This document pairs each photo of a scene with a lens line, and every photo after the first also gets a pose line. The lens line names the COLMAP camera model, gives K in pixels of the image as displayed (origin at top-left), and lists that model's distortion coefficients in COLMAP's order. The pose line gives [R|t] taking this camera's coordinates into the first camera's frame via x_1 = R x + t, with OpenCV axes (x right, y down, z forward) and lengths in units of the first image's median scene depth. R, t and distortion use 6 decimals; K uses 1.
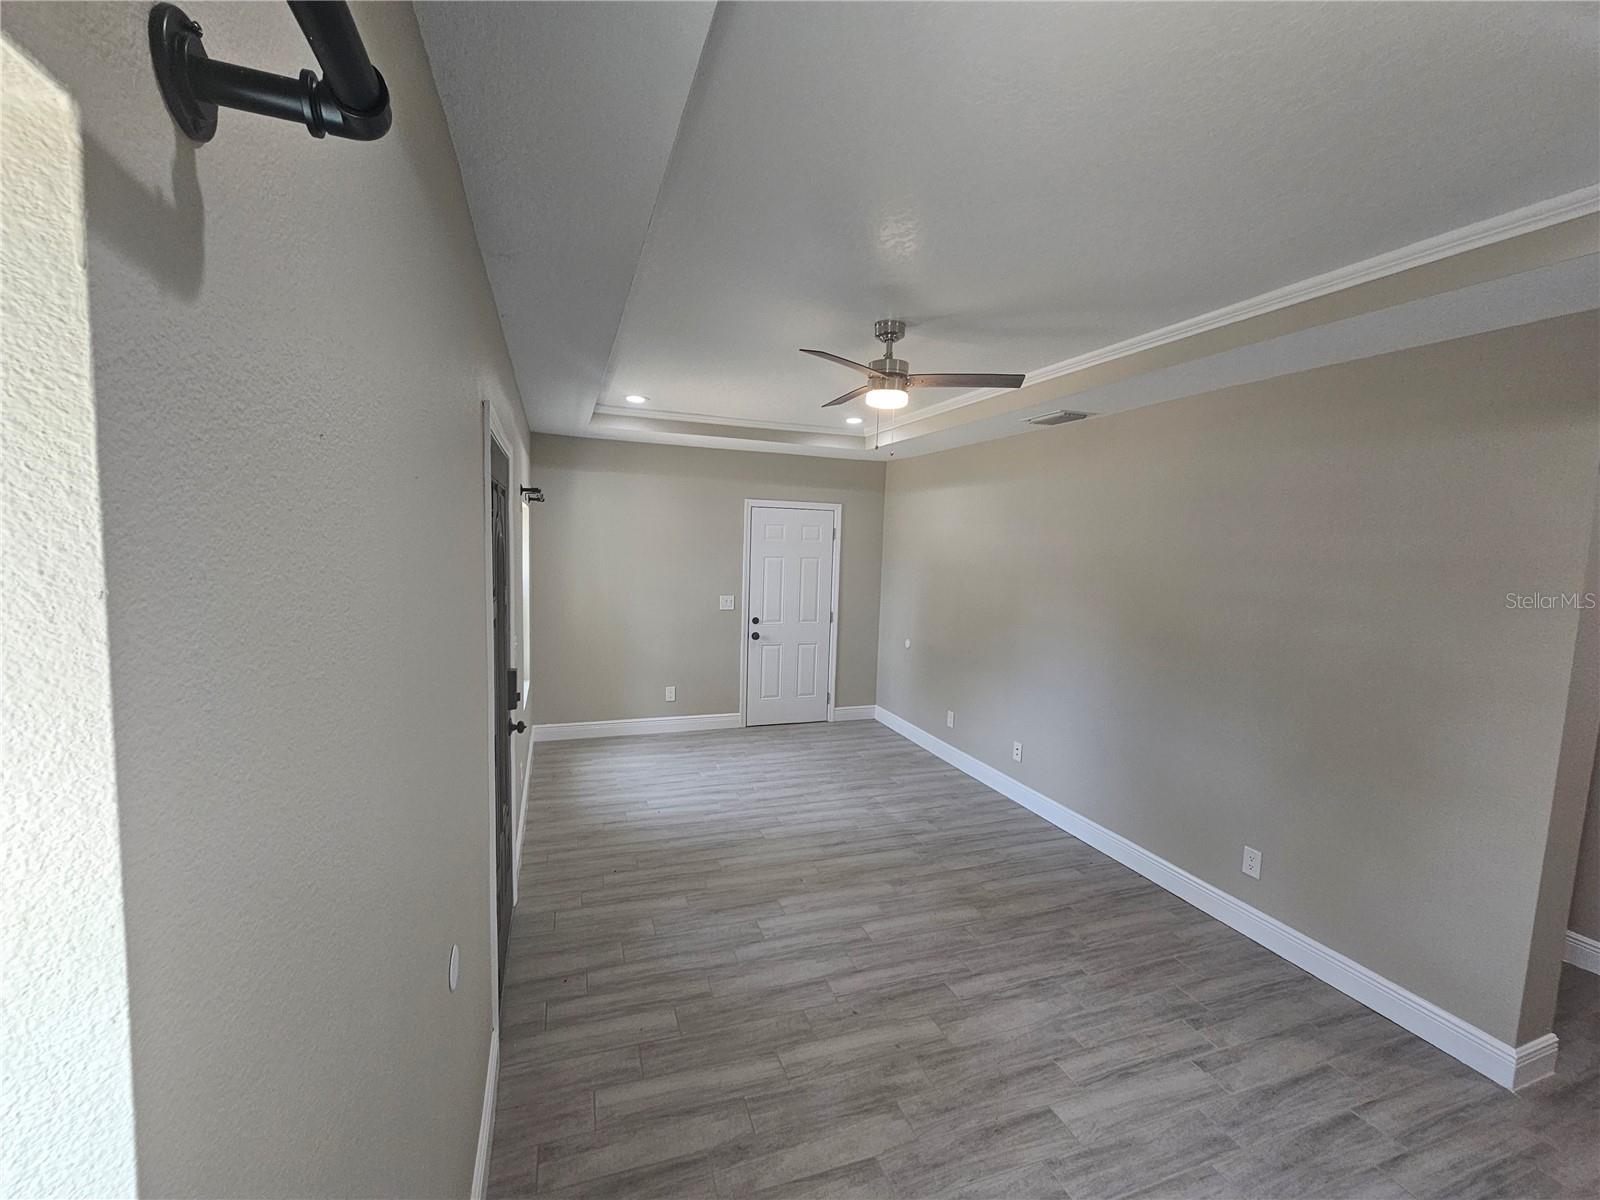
lens RADIAL K [[659.7, 0, 791.1], [0, 659.7, 604.4], [0, 0, 1]] dist [-0.000011, 0.000659]
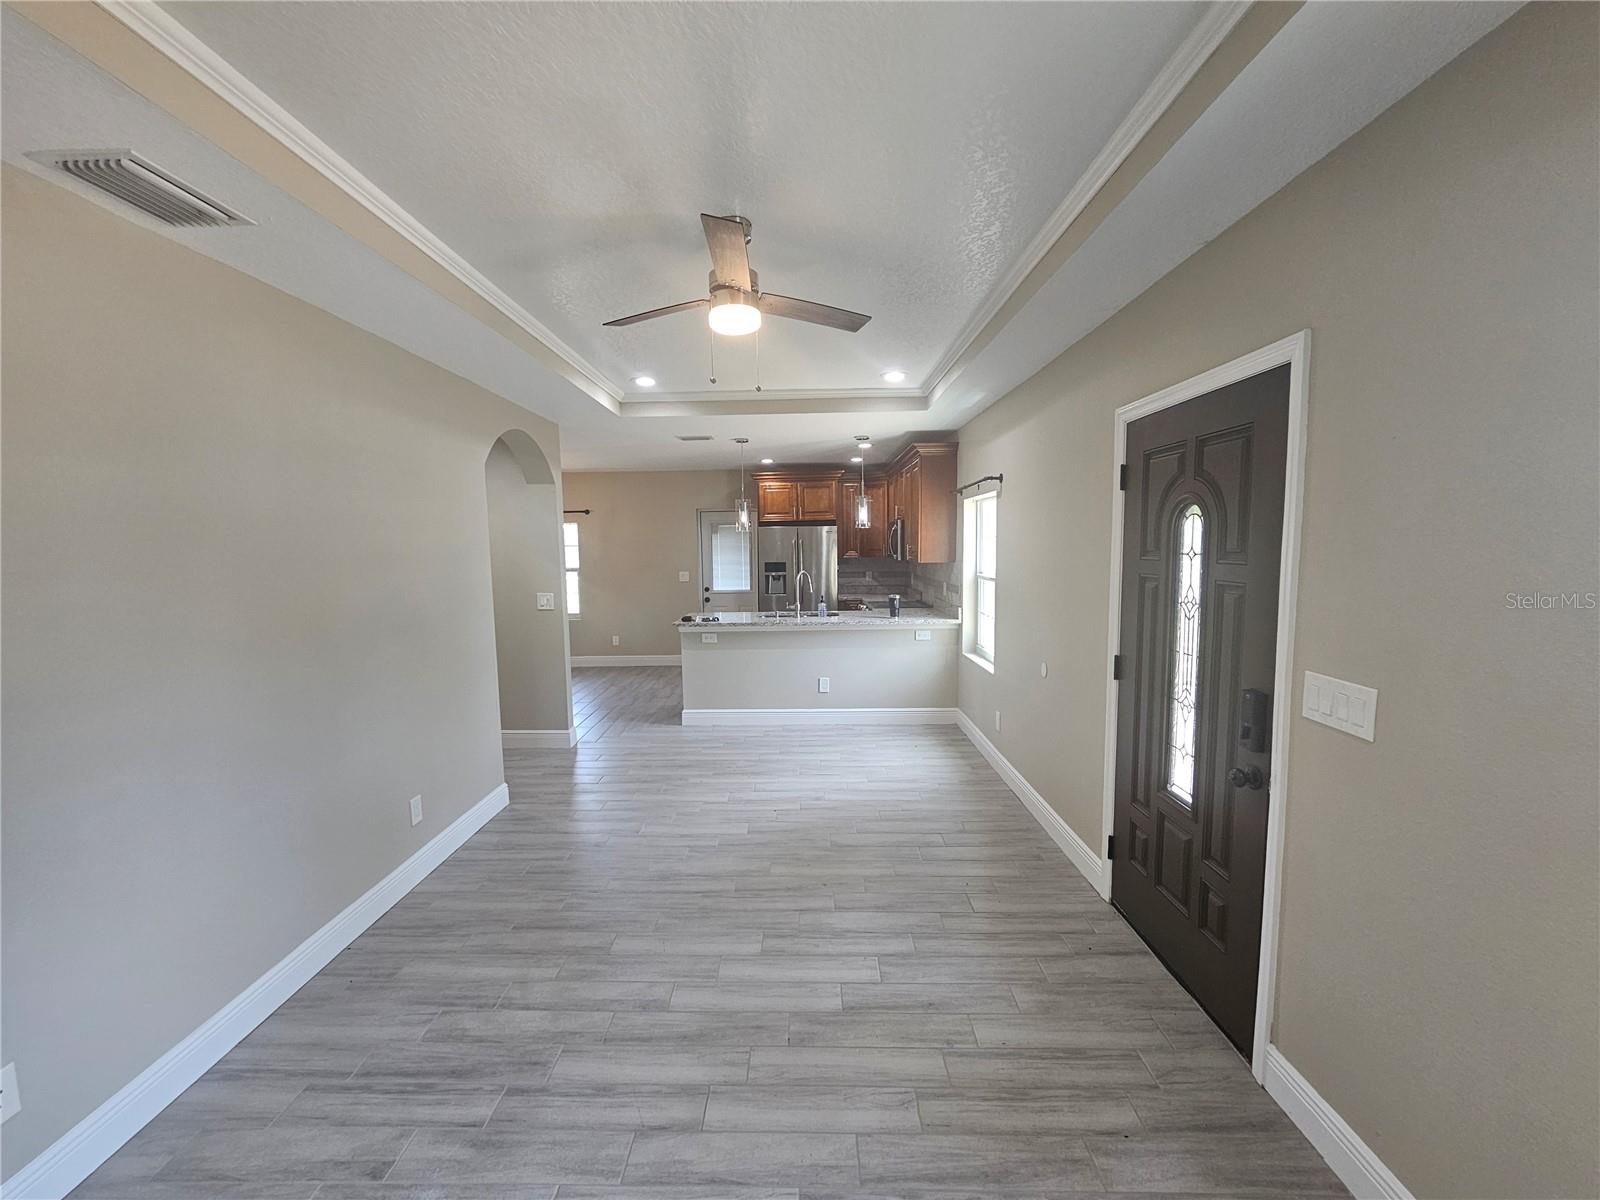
lens RADIAL K [[659.7, 0, 791.1], [0, 659.7, 604.4], [0, 0, 1]] dist [-0.000011, 0.000659]
pose [[-0.935393, -0.050490, 0.349987, -0.210658], [0.019739, 0.980755, 0.194241, -0.121505], [-0.353059, 0.188600, -0.916395, 1.711932]]
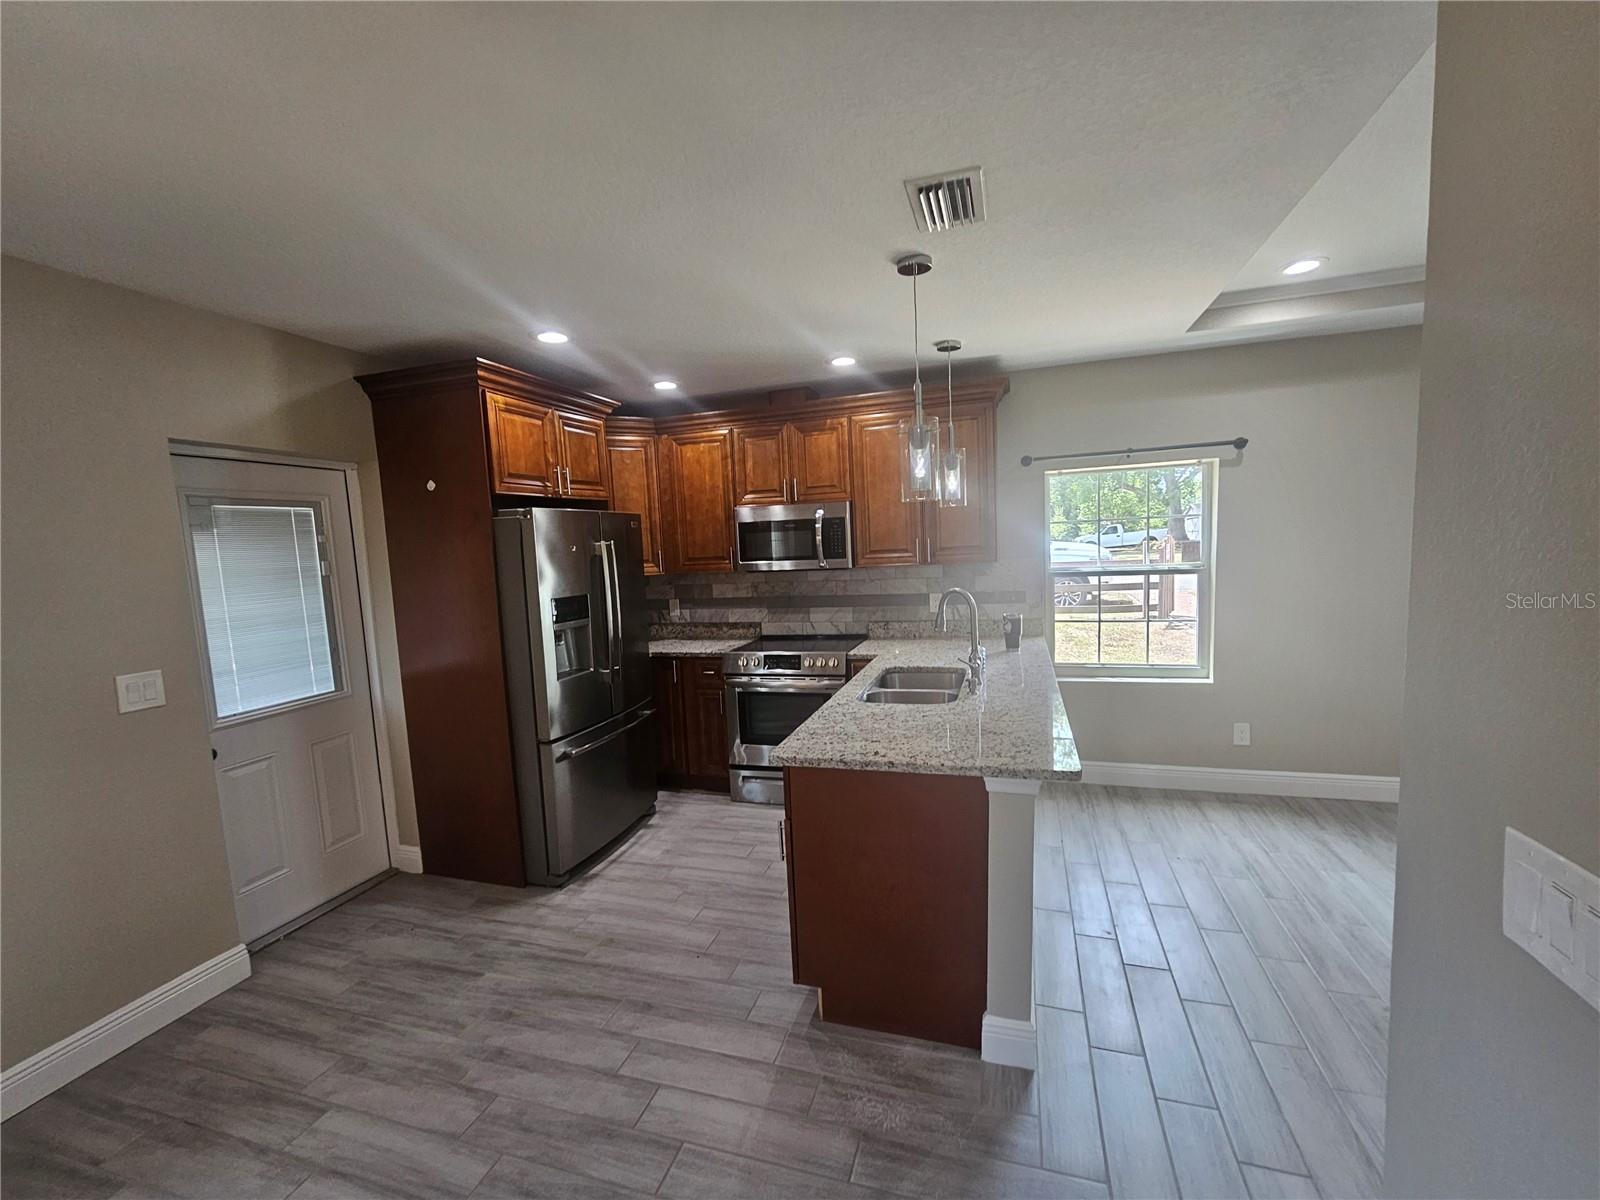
lens RADIAL K [[665.0, 0, 798.9], [0, 665.0, 610.3], [0, 0, 1]] dist [-0.002995, -0.000097]
pose [[-0.605691, 0.079338, -0.791735, 1.382991], [-0.050273, 0.989213, 0.137587, 0.076345], [0.794110, 0.123138, -0.595169, 0.250309]]
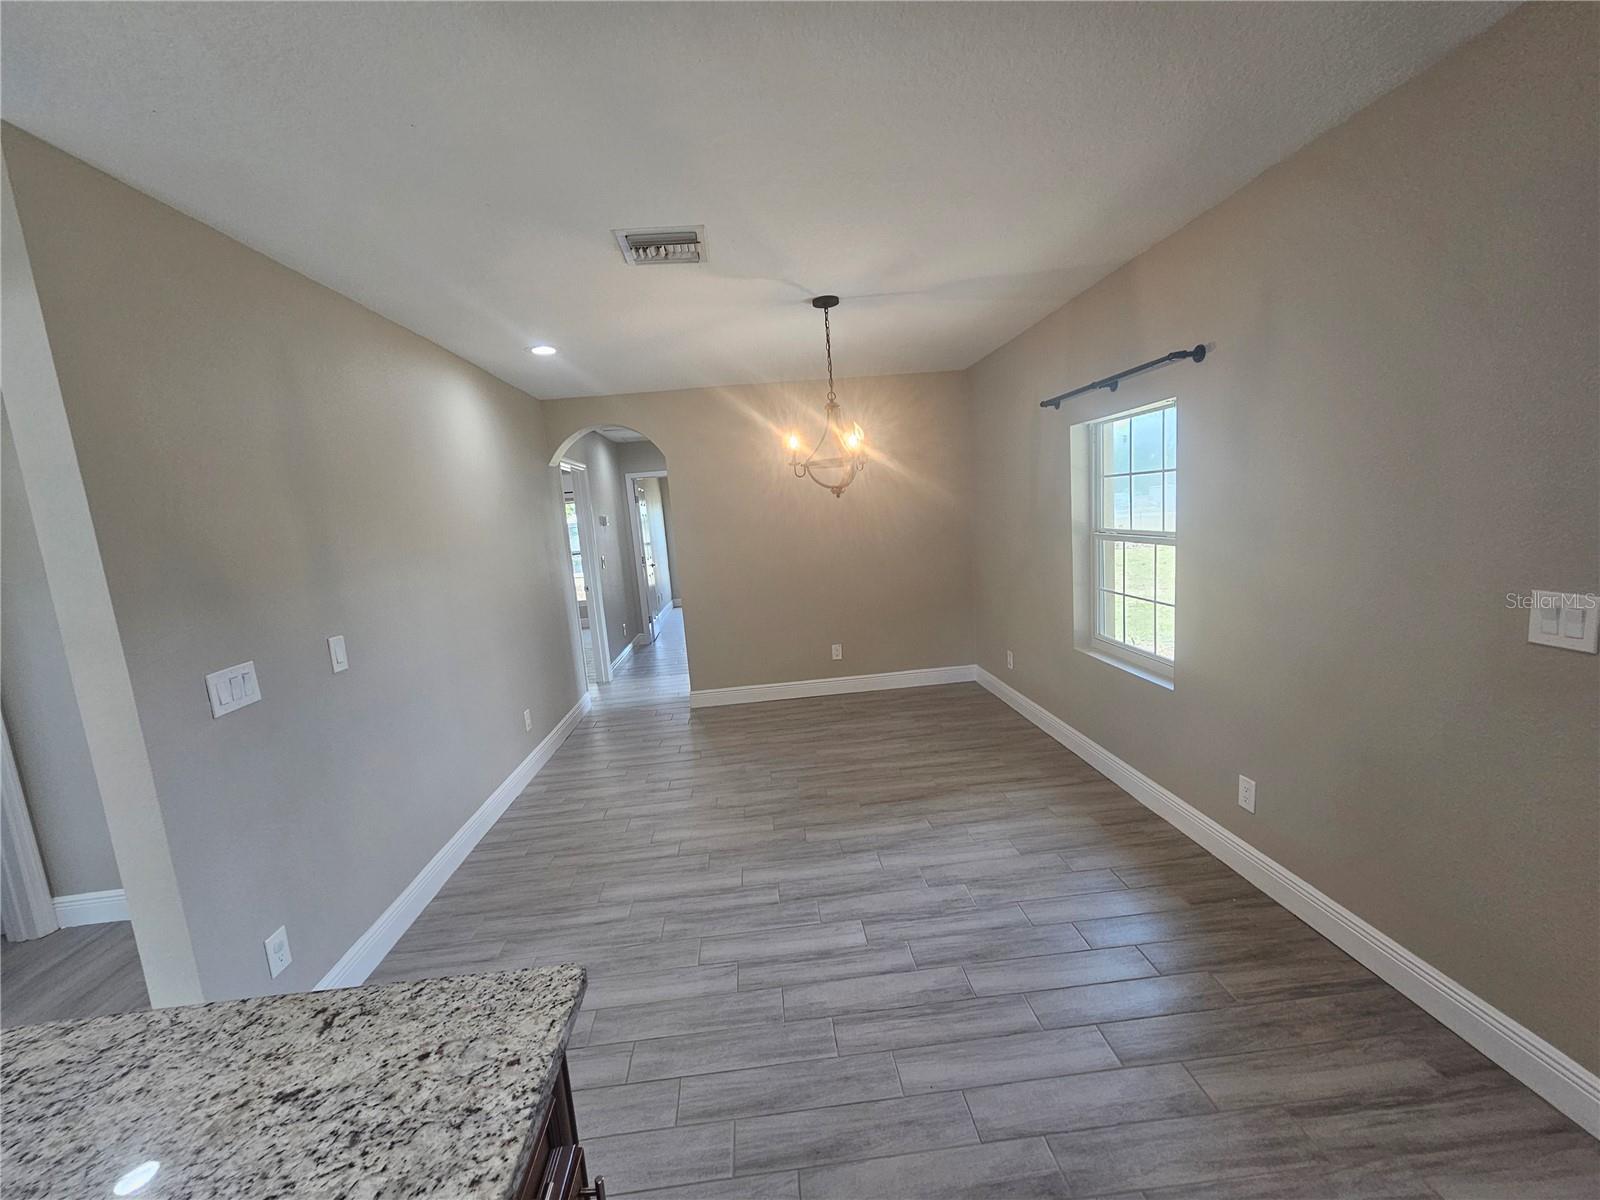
lens RADIAL K [[659.7, 0, 791.1], [0, 659.7, 604.4], [0, 0, 1]] dist [-0.000011, 0.000659]
pose [[0.275798, -0.190591, 0.942131, 0.622826], [0.179938, 0.973055, 0.144172, 0.120754], [-0.944223, 0.129763, 0.302662, -0.384170]]
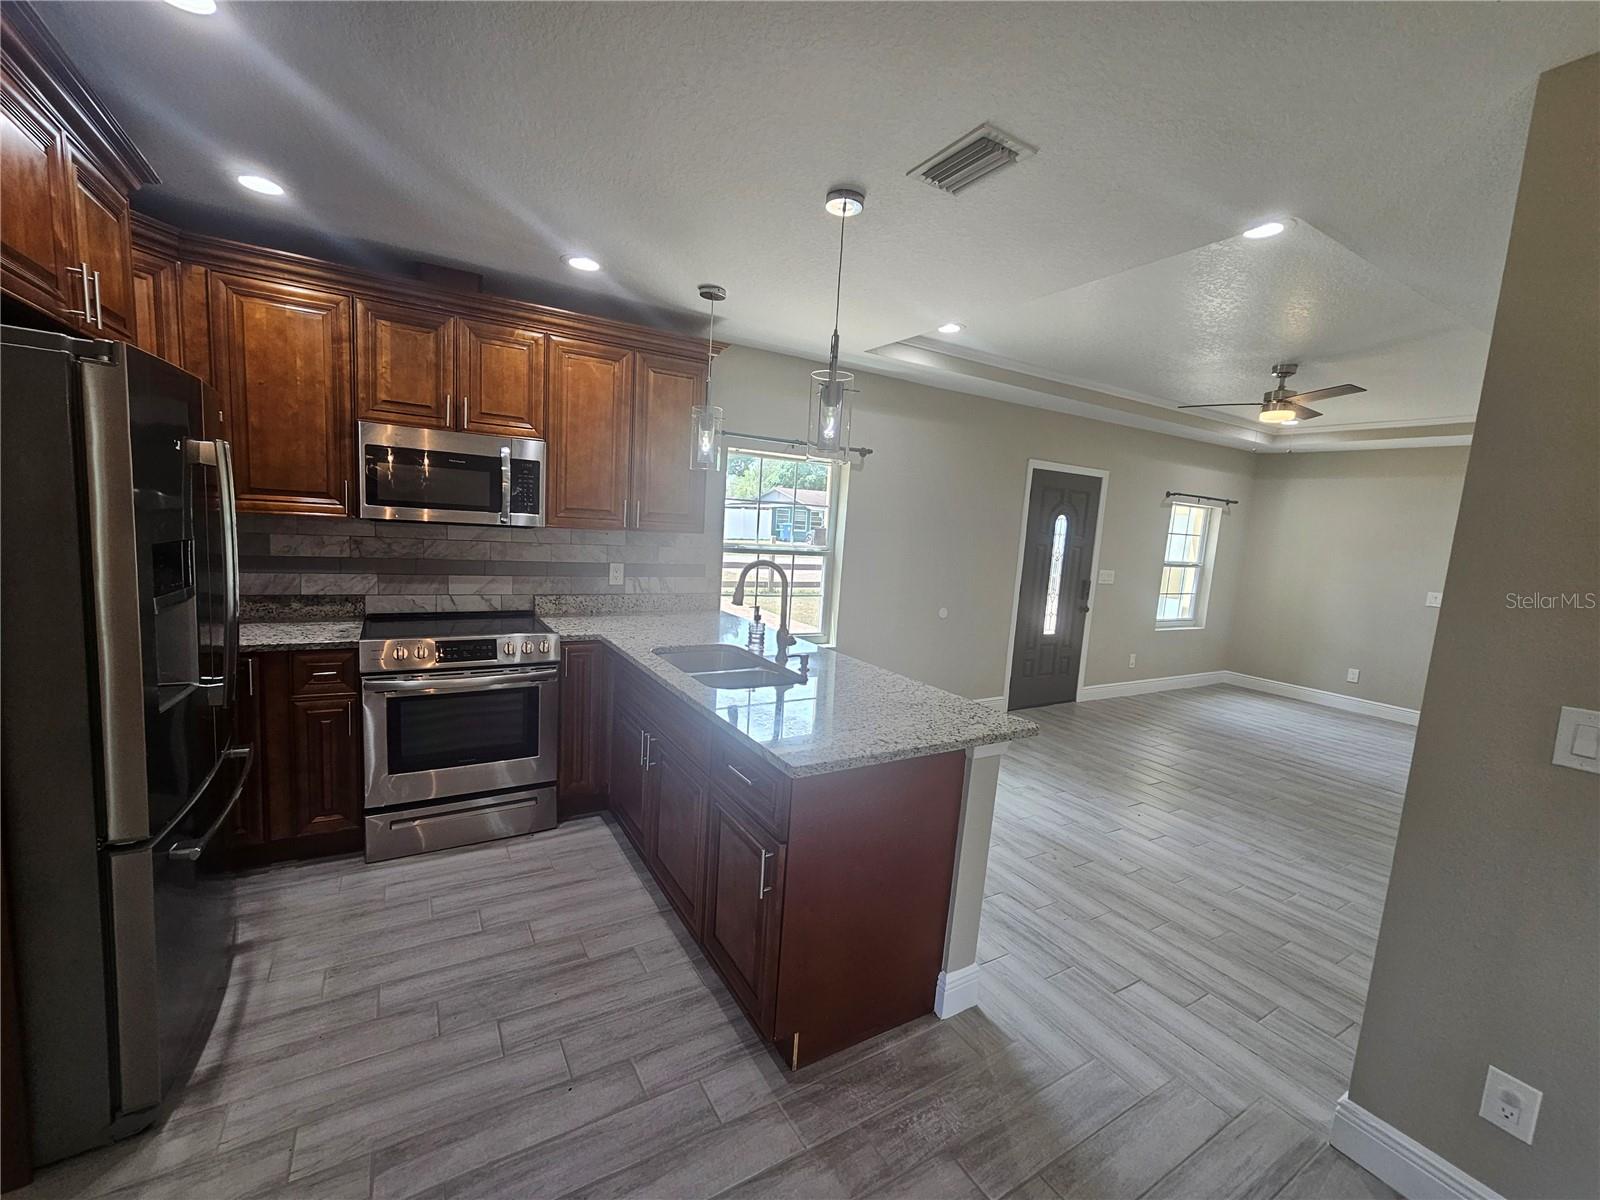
lens RADIAL K [[659.7, 0, 791.1], [0, 659.7, 604.4], [0, 0, 1]] dist [-0.000011, 0.000659]
pose [[0.193070, 0.105752, -0.975469, 1.372856], [-0.152939, 0.985267, 0.076544, 0.152199], [0.969192, 0.134409, 0.206399, -0.298152]]
